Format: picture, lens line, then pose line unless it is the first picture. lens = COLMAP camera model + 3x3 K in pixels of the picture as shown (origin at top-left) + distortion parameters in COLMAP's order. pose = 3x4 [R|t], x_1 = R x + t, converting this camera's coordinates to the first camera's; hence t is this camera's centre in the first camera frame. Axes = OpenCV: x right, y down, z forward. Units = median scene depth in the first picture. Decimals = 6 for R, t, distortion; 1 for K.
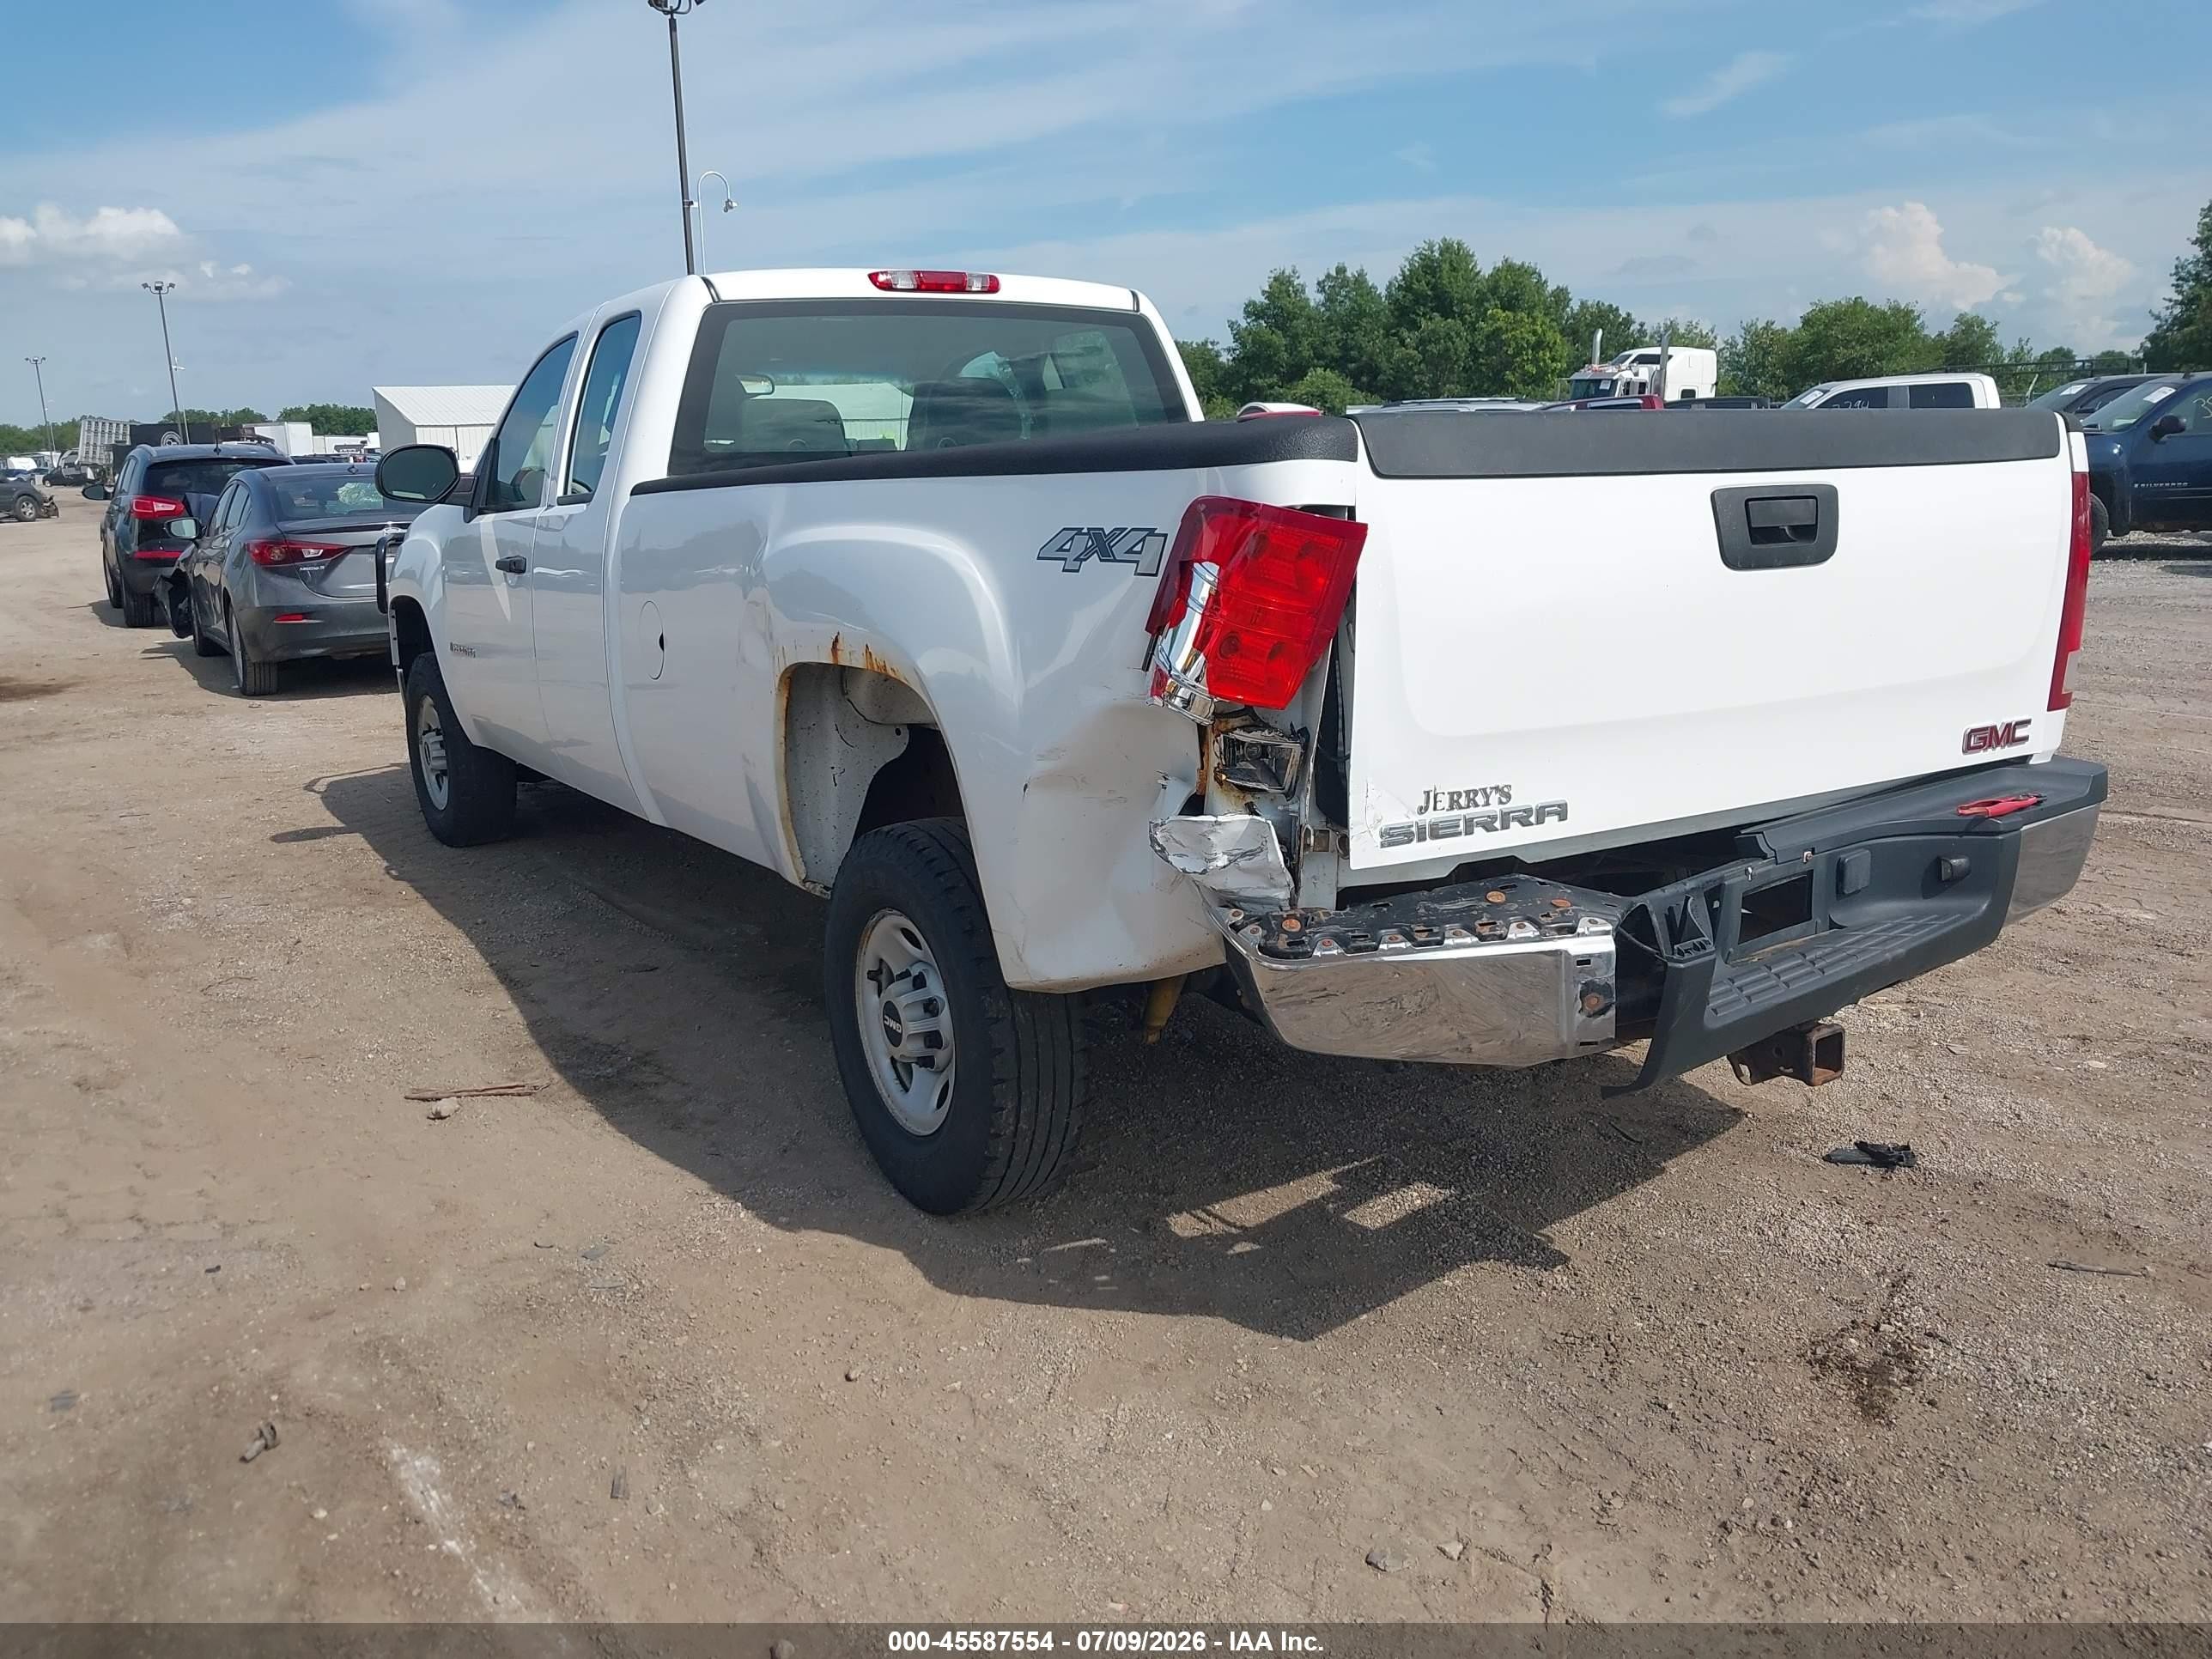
lens RADIAL K [[1747.3, 0, 1111.5], [0, 1747.3, 827.9], [0, 0, 1]] dist [0.051146, -0.089024]
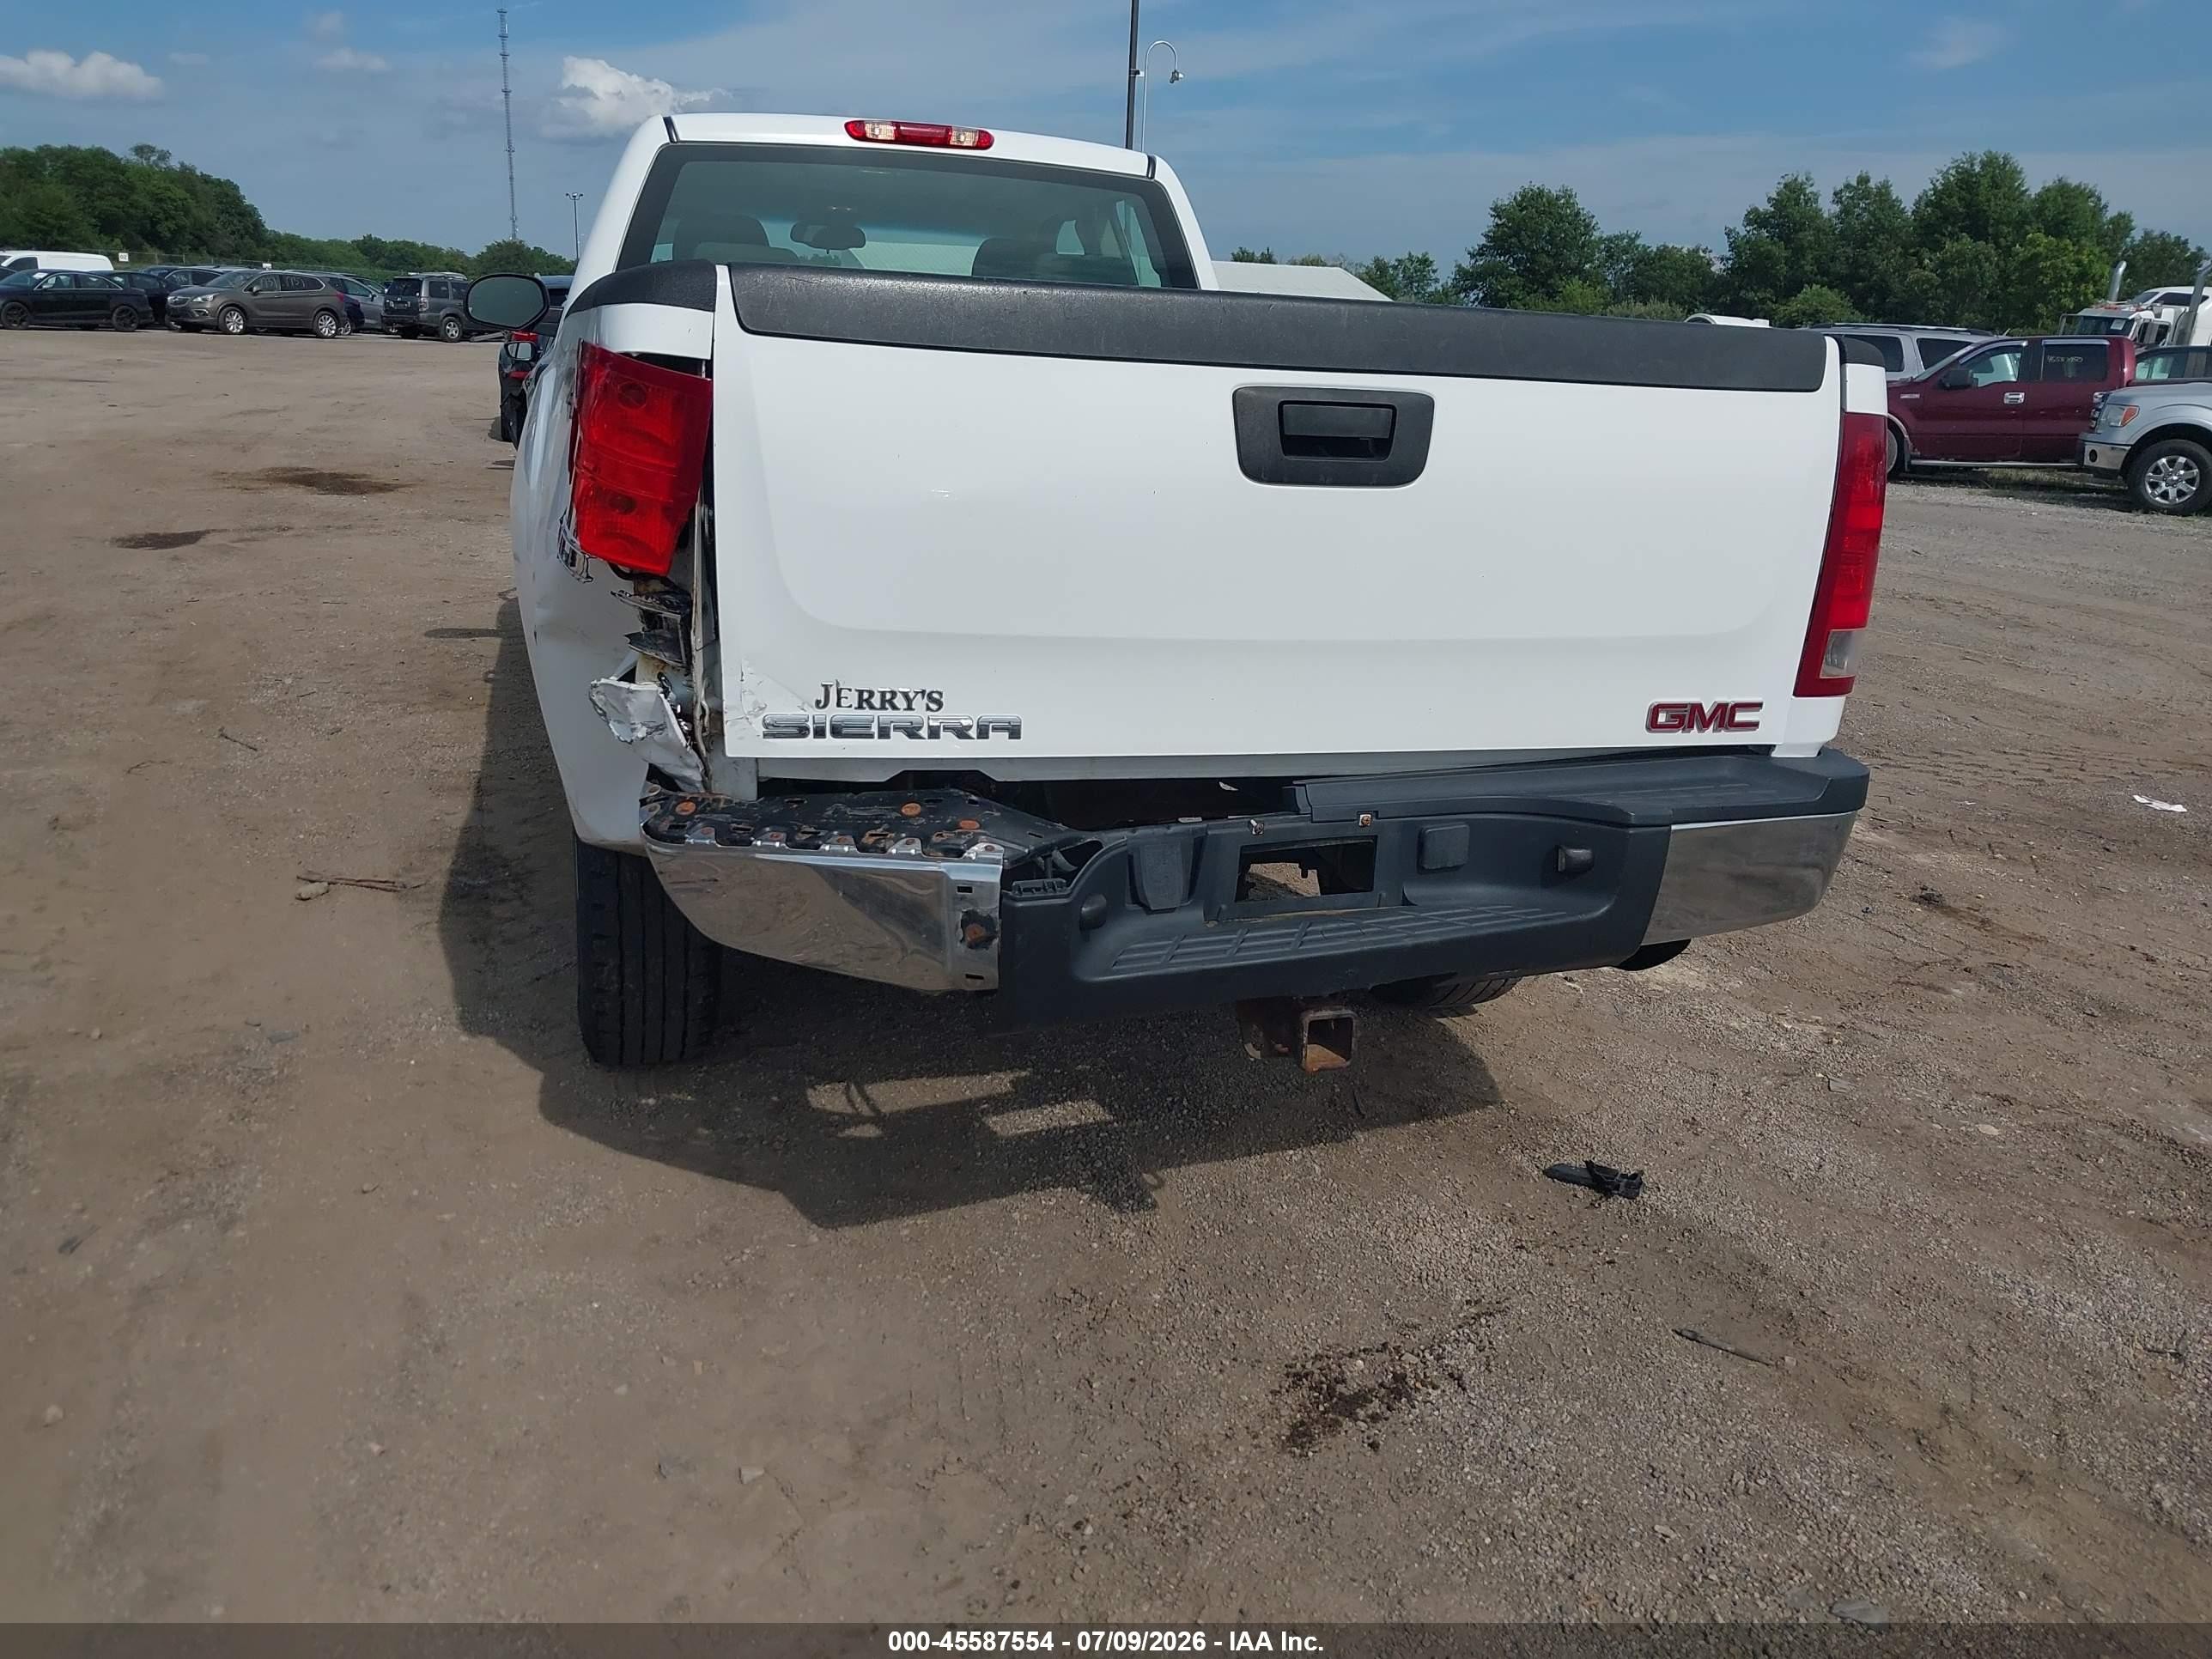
lens RADIAL K [[1749.6, 0, 1106.0], [0, 1749.6, 829.5], [0, 0, 1]] dist [-0.003289, 0.008917]
pose [[0.962690, 0.141285, -0.230793, 0.351242], [-0.126939, 0.988999, 0.075946, -0.021909], [0.238984, -0.043816, 0.970034, 0.086746]]
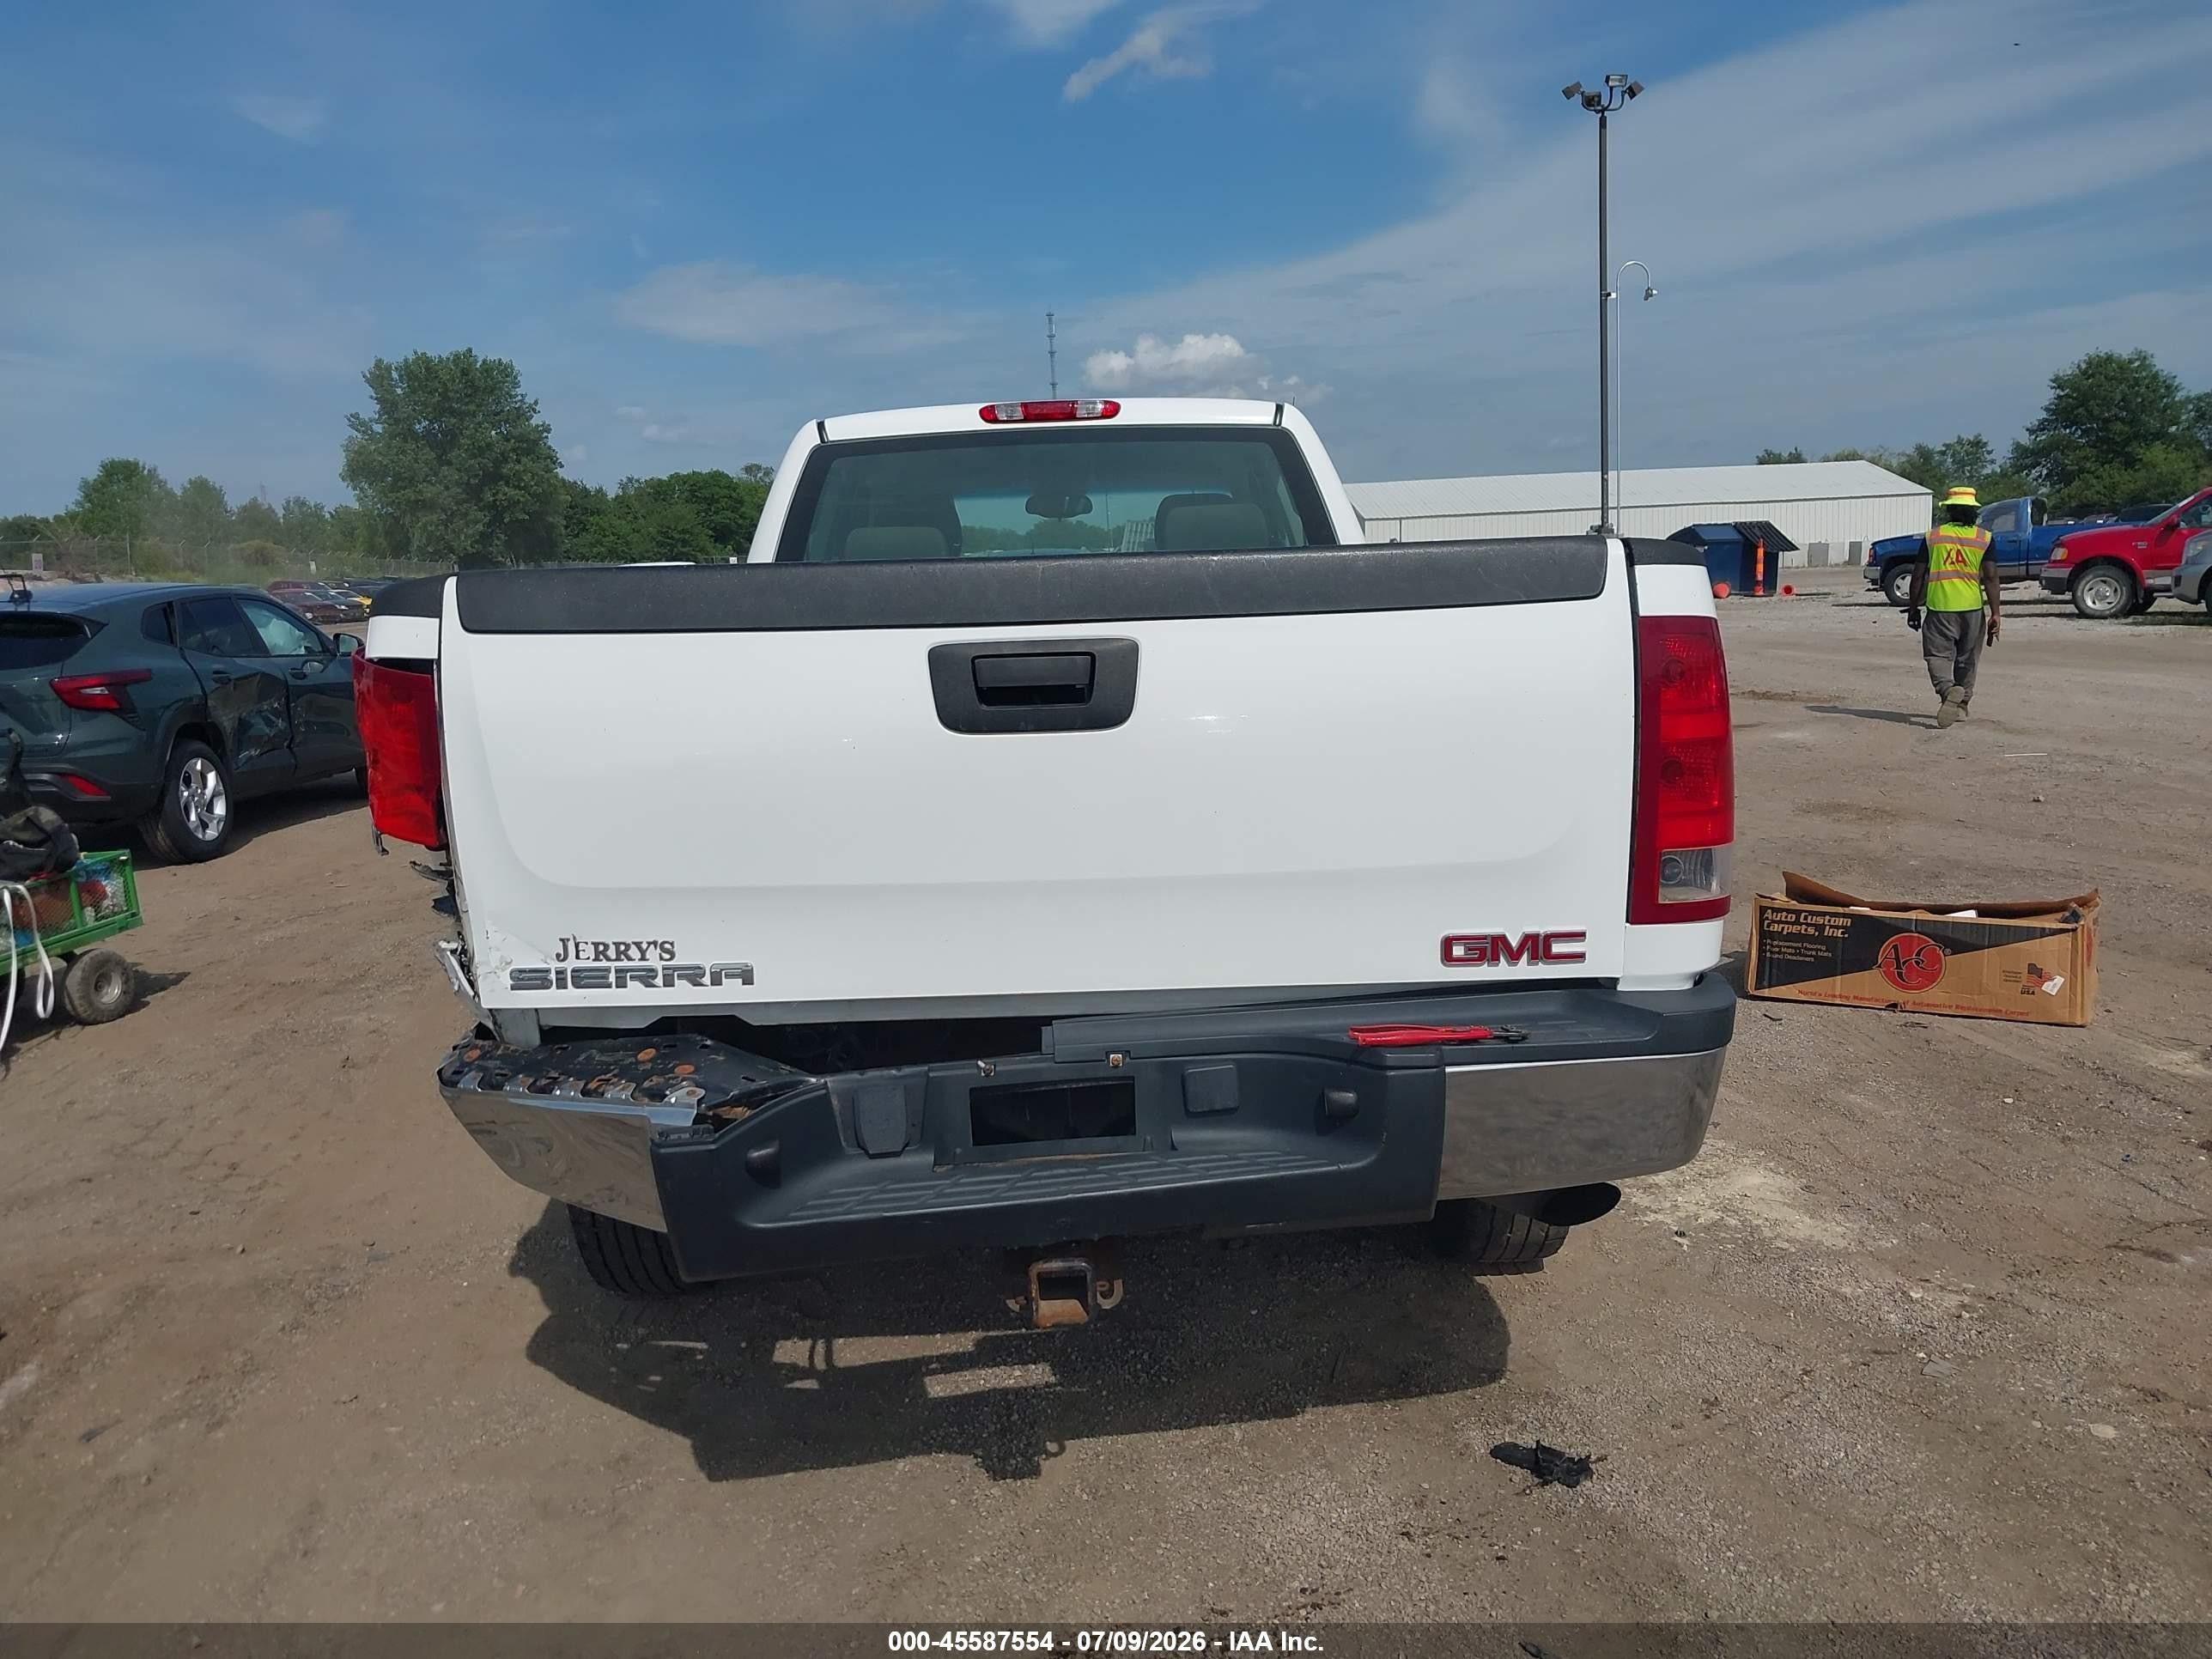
lens RADIAL K [[1747.3, 0, 1111.5], [0, 1747.3, 827.9], [0, 0, 1]] dist [0.051146, -0.089024]
pose [[0.849183, 0.072255, -0.523132, 0.624821], [-0.096728, 0.995118, -0.019570, -0.061201], [0.519164, 0.067220, 0.852027, 0.191005]]
